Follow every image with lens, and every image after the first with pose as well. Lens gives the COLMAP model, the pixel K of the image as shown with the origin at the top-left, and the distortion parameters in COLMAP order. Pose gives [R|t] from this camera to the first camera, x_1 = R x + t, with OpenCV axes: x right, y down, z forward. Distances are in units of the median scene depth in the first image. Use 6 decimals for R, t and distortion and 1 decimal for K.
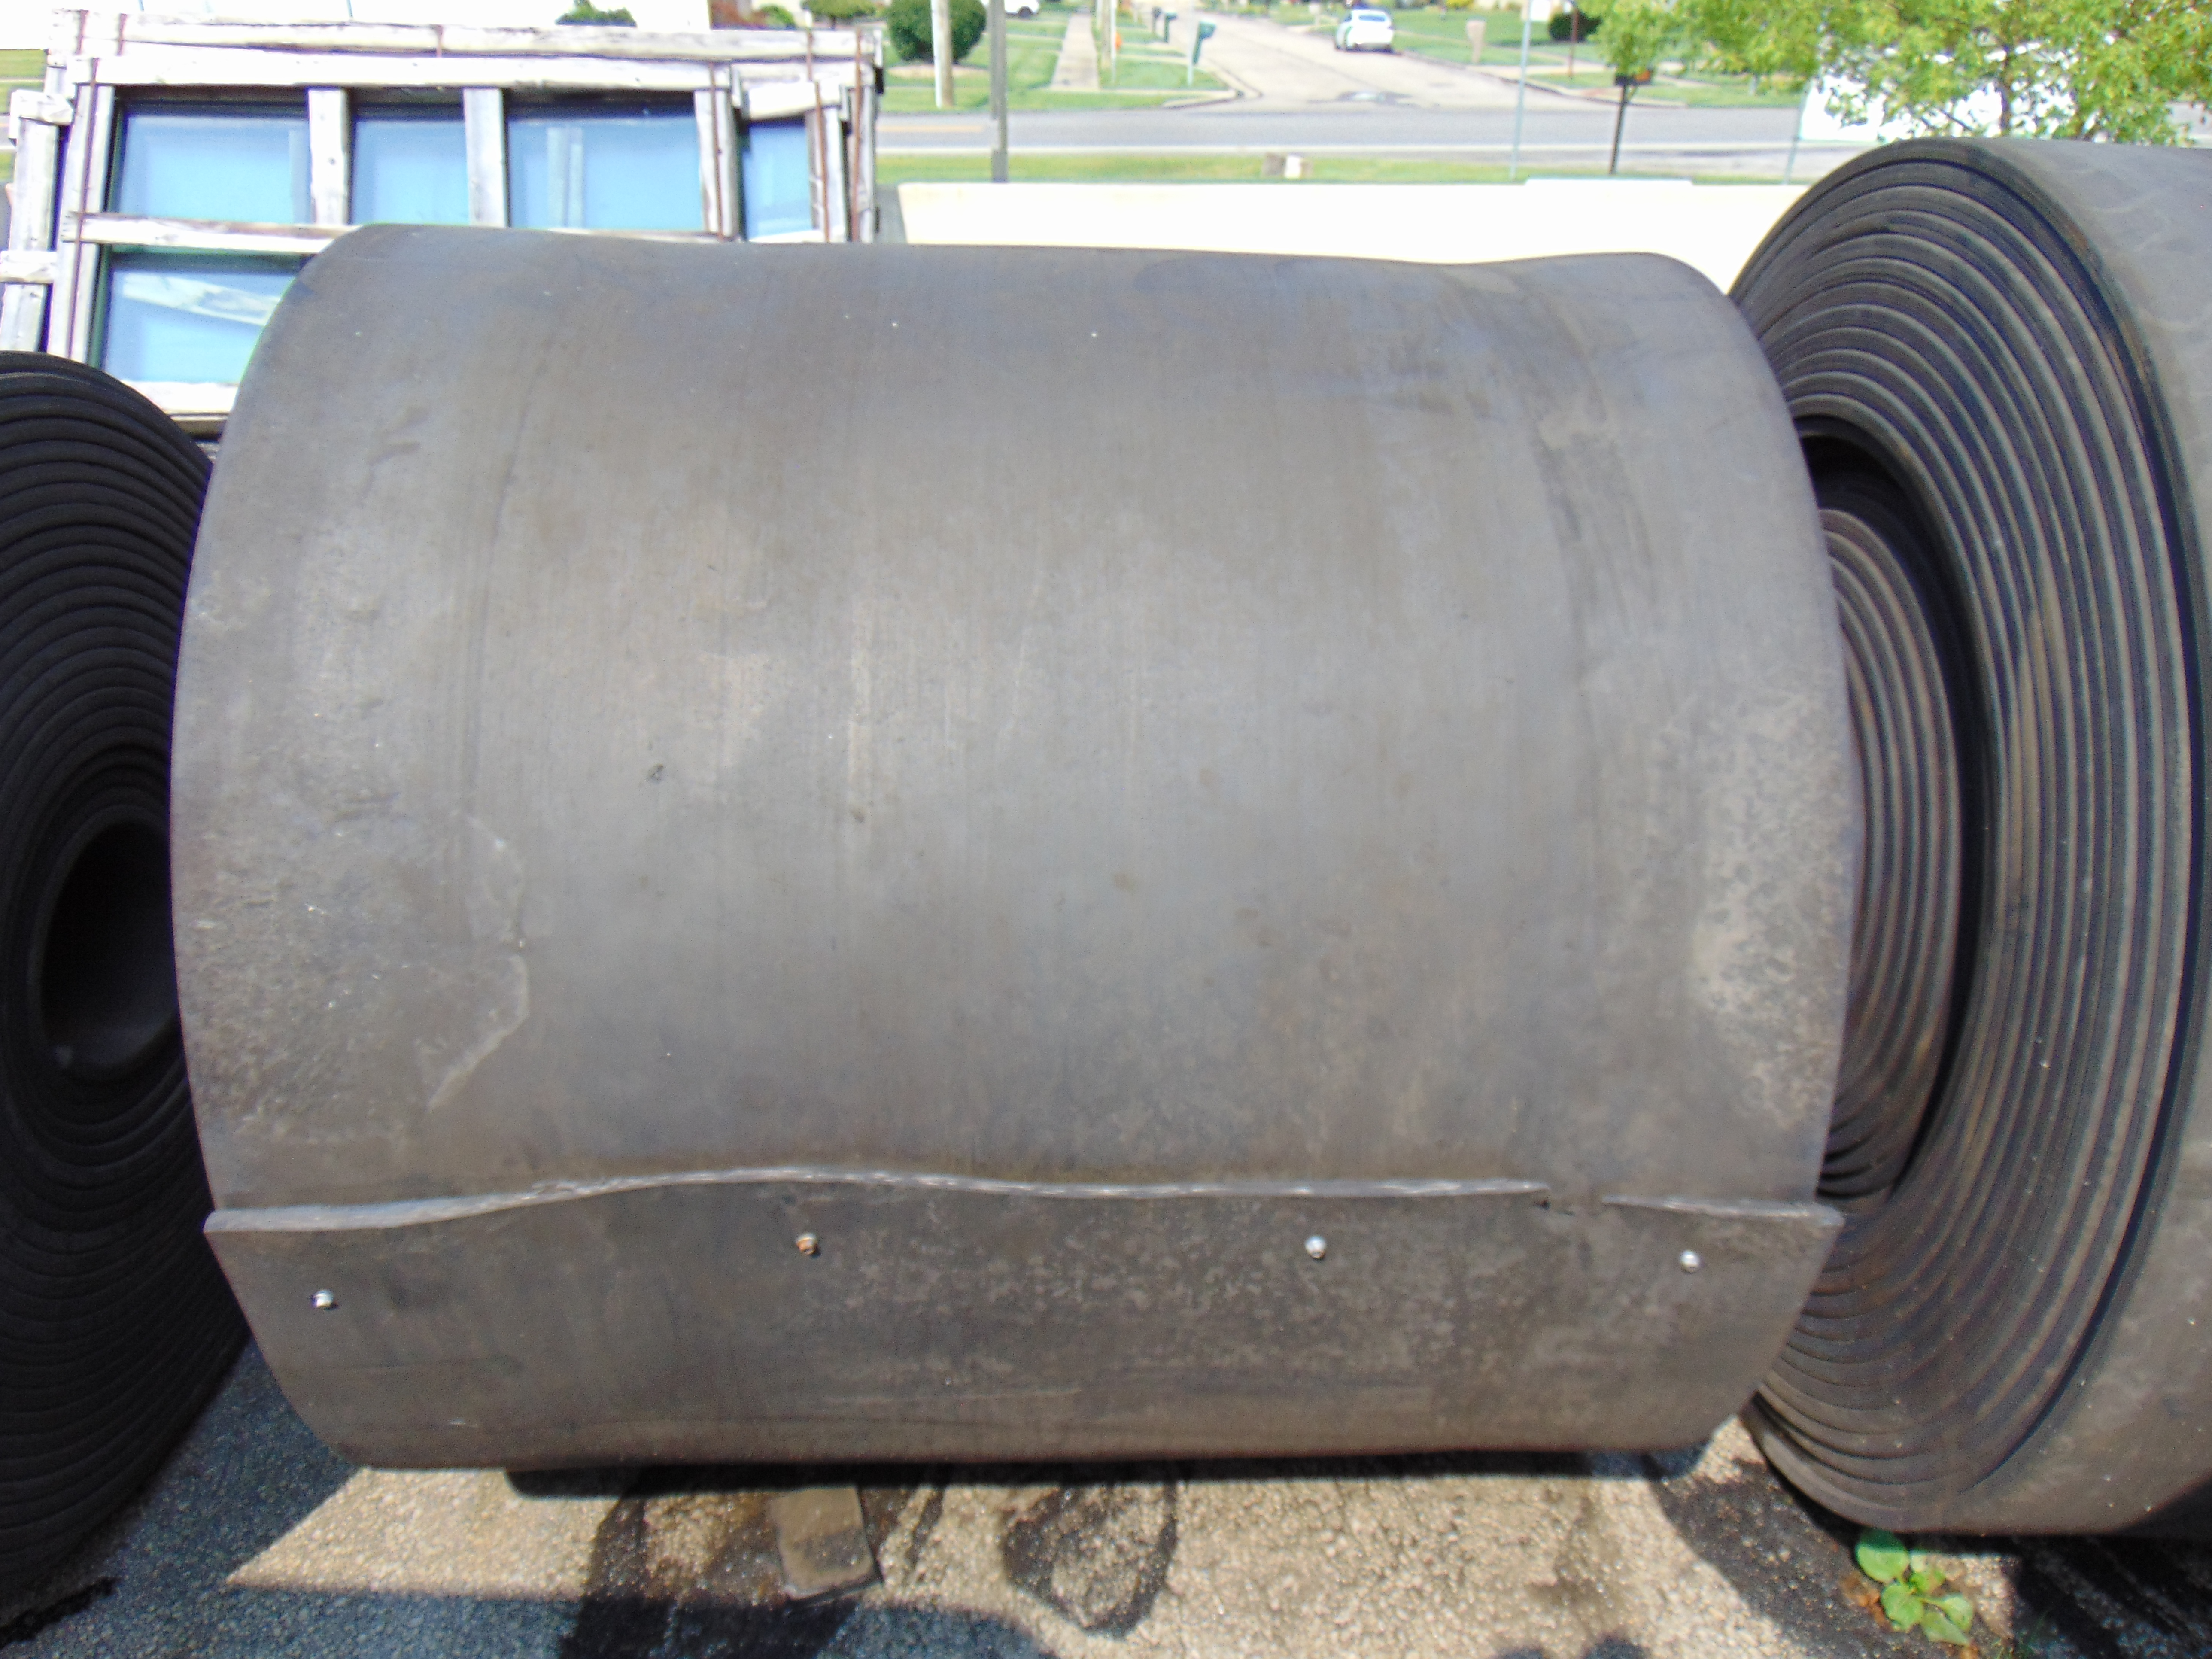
lens RADIAL K [[1656.8, 0, 1094.8], [0, 1656.8, 822.2], [0, 0, 1]] dist [-0.035903, 0.069184]
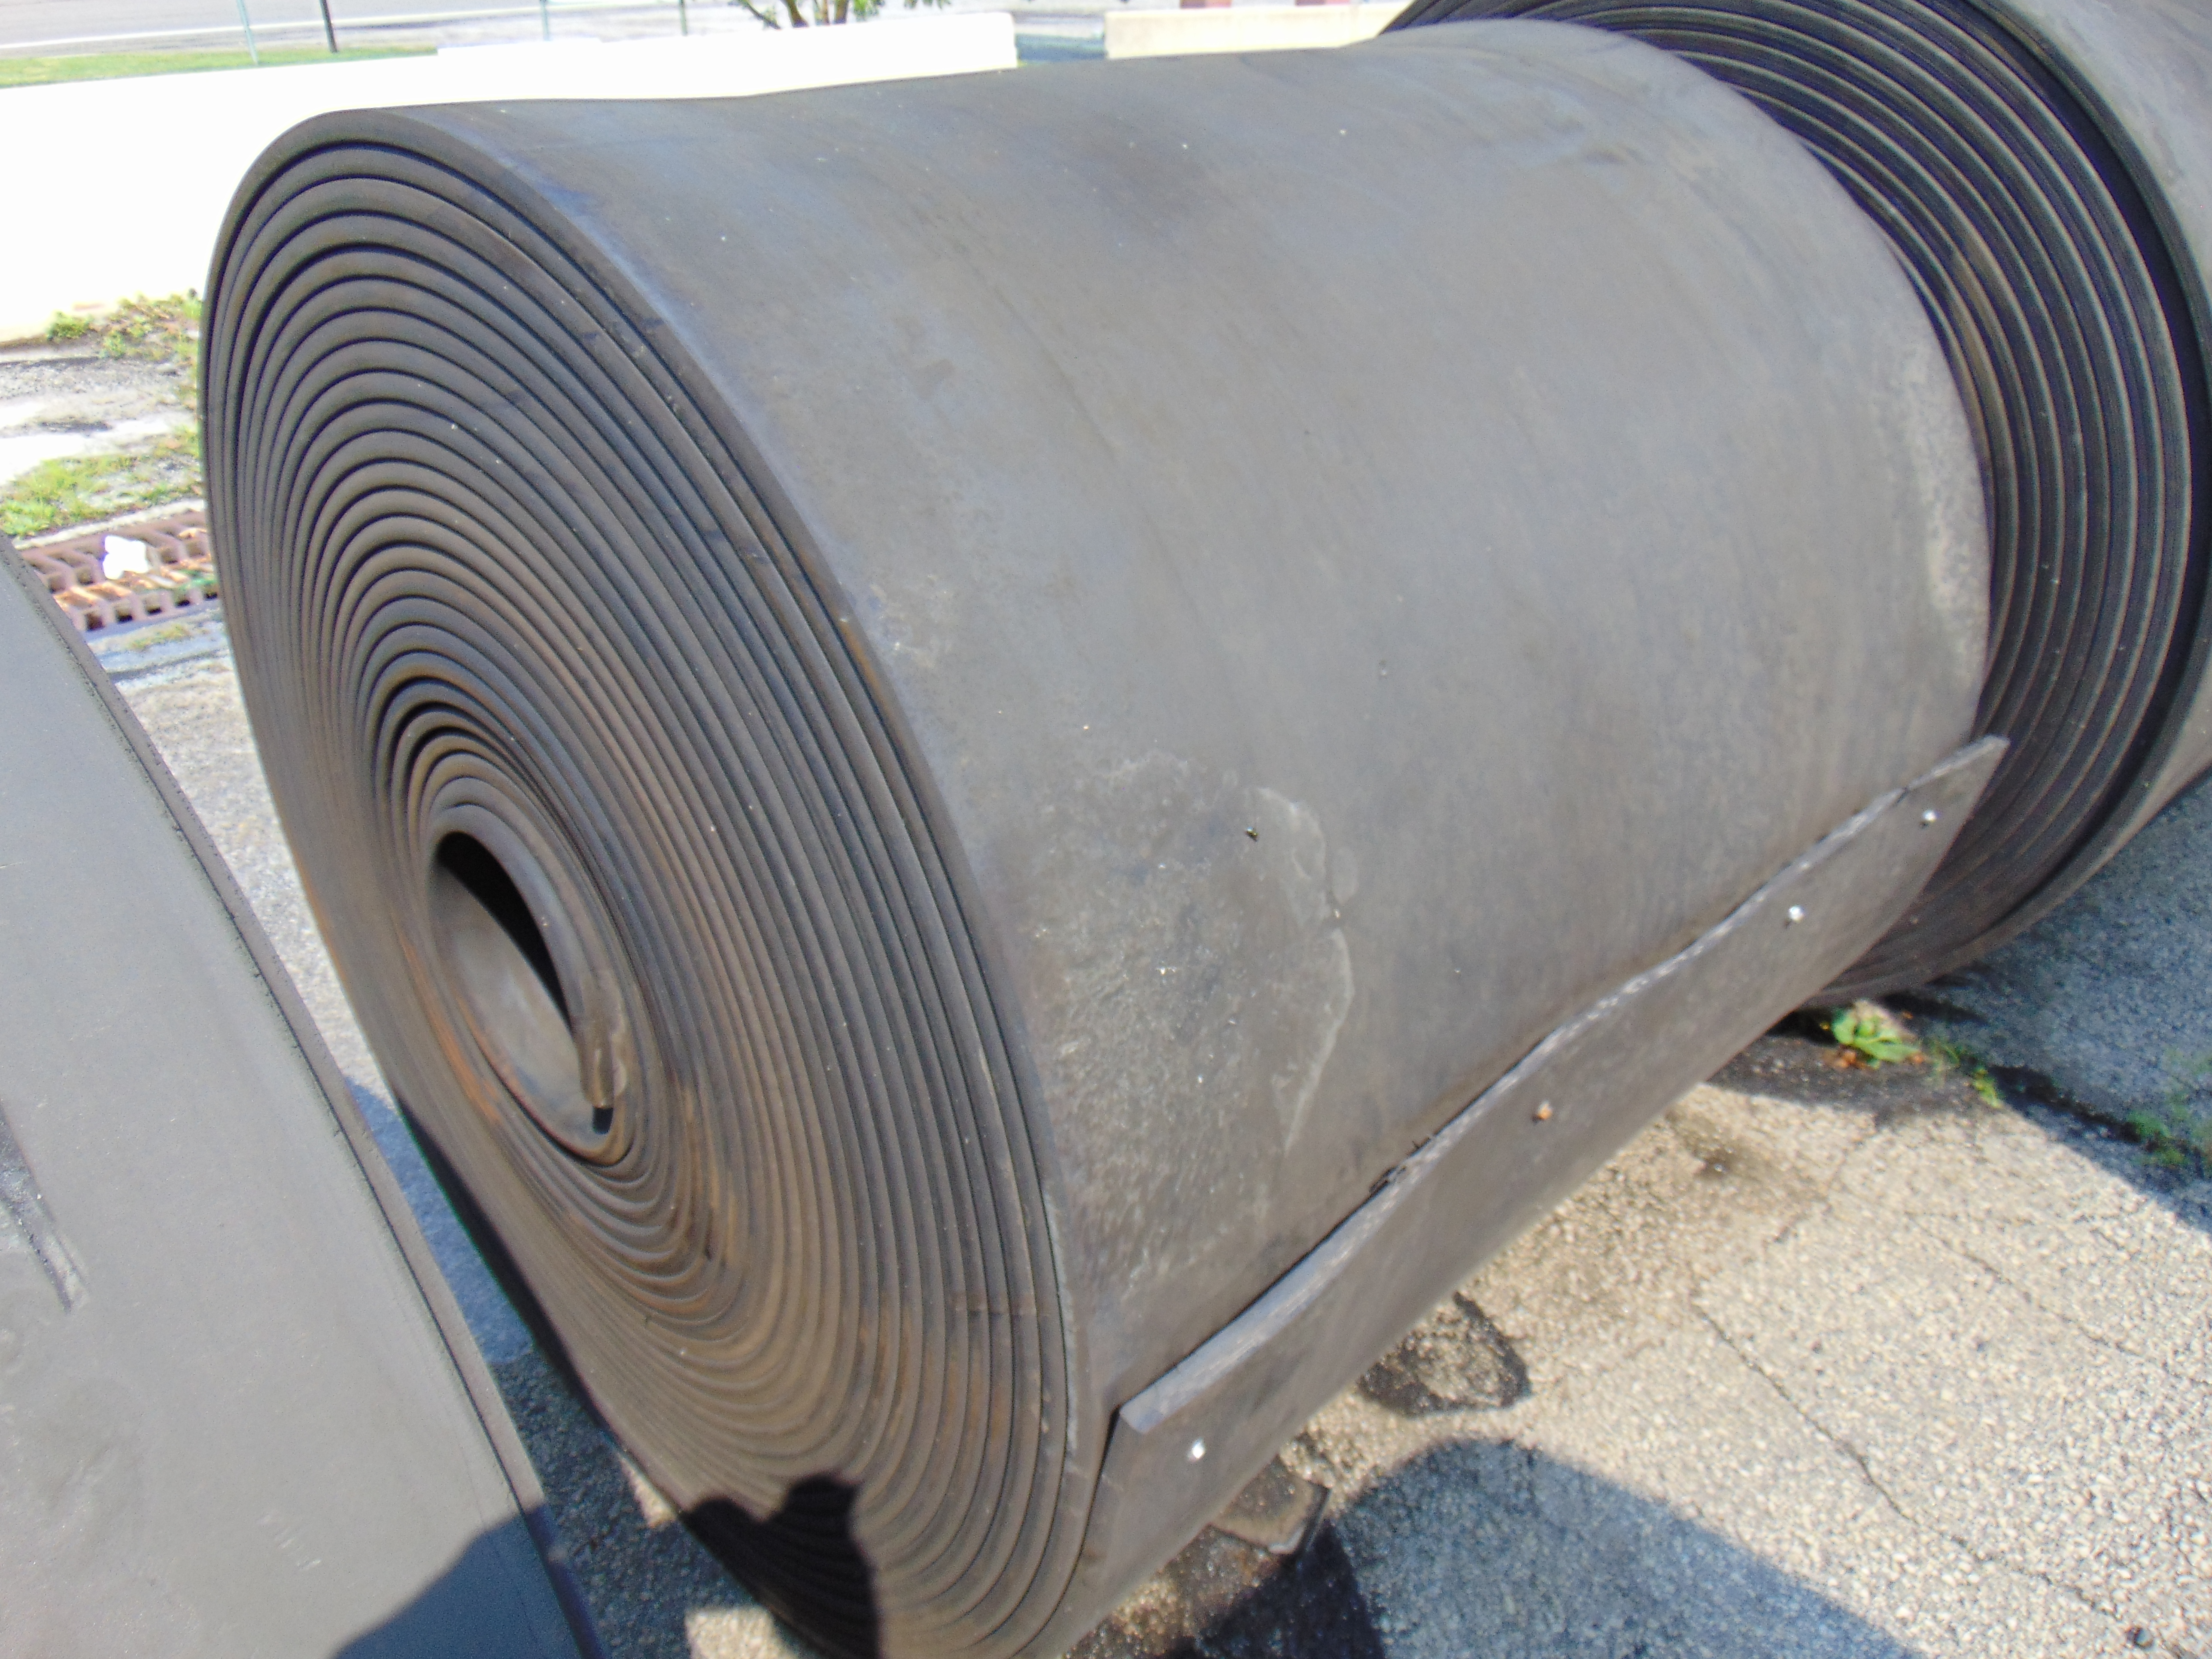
lens RADIAL K [[1656.8, 0, 1094.8], [0, 1656.8, 822.2], [0, 0, 1]] dist [-0.035903, 0.069184]
pose [[0.750237, -0.349834, 0.561035, -0.651443], [0.313079, 0.935358, 0.164582, -0.106196], [-0.582345, 0.052172, 0.811266, 0.286818]]
